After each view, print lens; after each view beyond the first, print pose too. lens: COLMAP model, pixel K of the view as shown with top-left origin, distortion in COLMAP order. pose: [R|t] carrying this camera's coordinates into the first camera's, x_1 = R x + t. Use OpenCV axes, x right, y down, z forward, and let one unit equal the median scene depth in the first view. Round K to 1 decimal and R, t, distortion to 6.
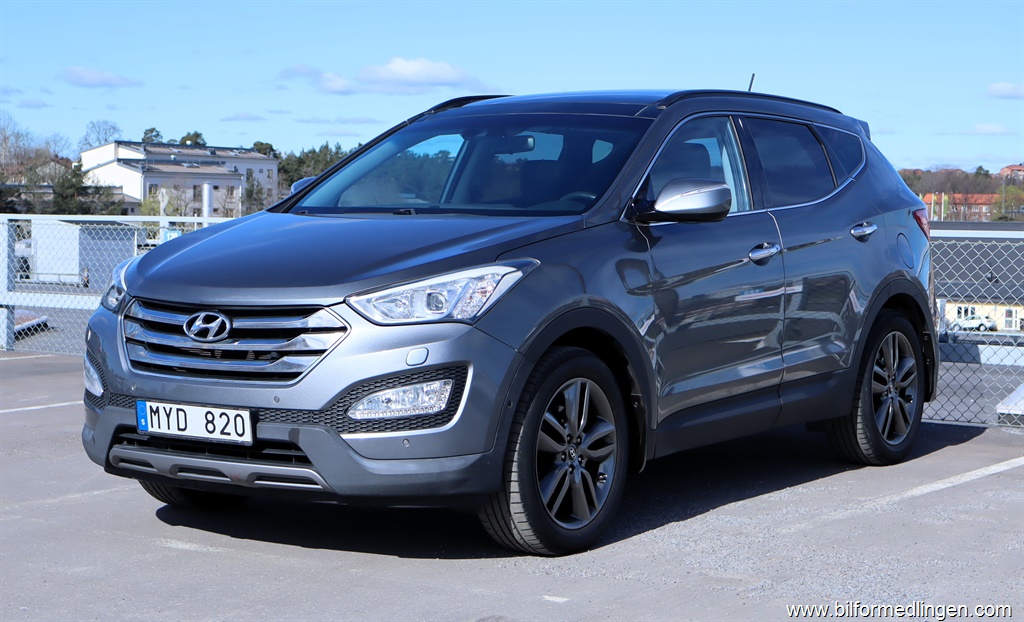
lens RADIAL K [[1933.3, 0, 508.5], [0, 1933.3, 308.1], [0, 0, 1]] dist [0.003075, 0.000000]
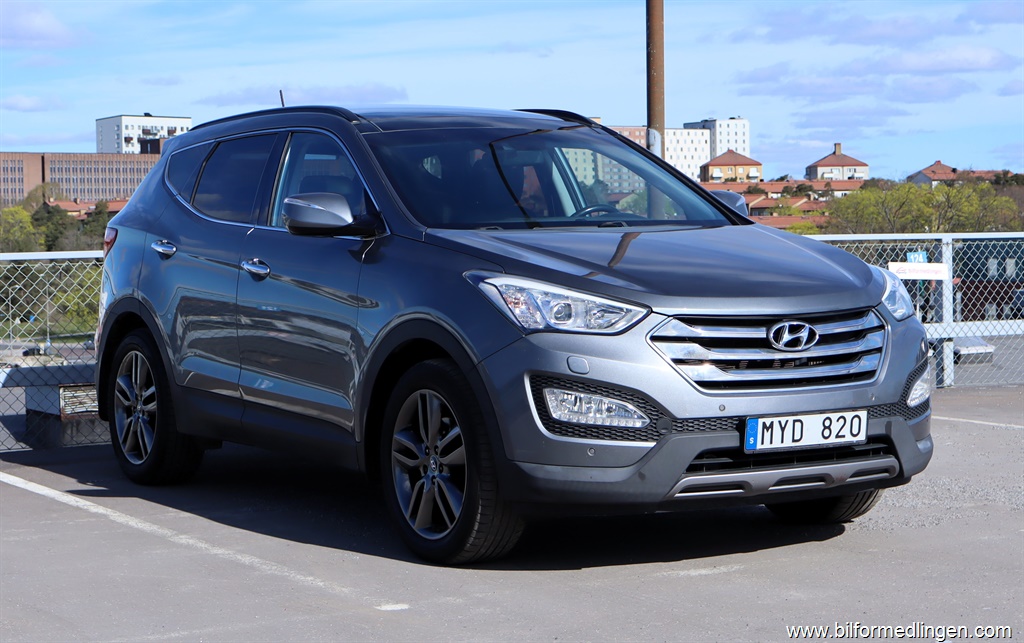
lens RADIAL K [[2032.9, 0, 514.7], [0, 2032.9, 318.5], [0, 0, 1]] dist [0.117574, 0.000000]
pose [[0.399552, -0.056209, 0.914985, -1.195591], [0.065793, 0.997303, 0.032536, -0.044085], [-0.914346, 0.047200, 0.402173, 0.713462]]
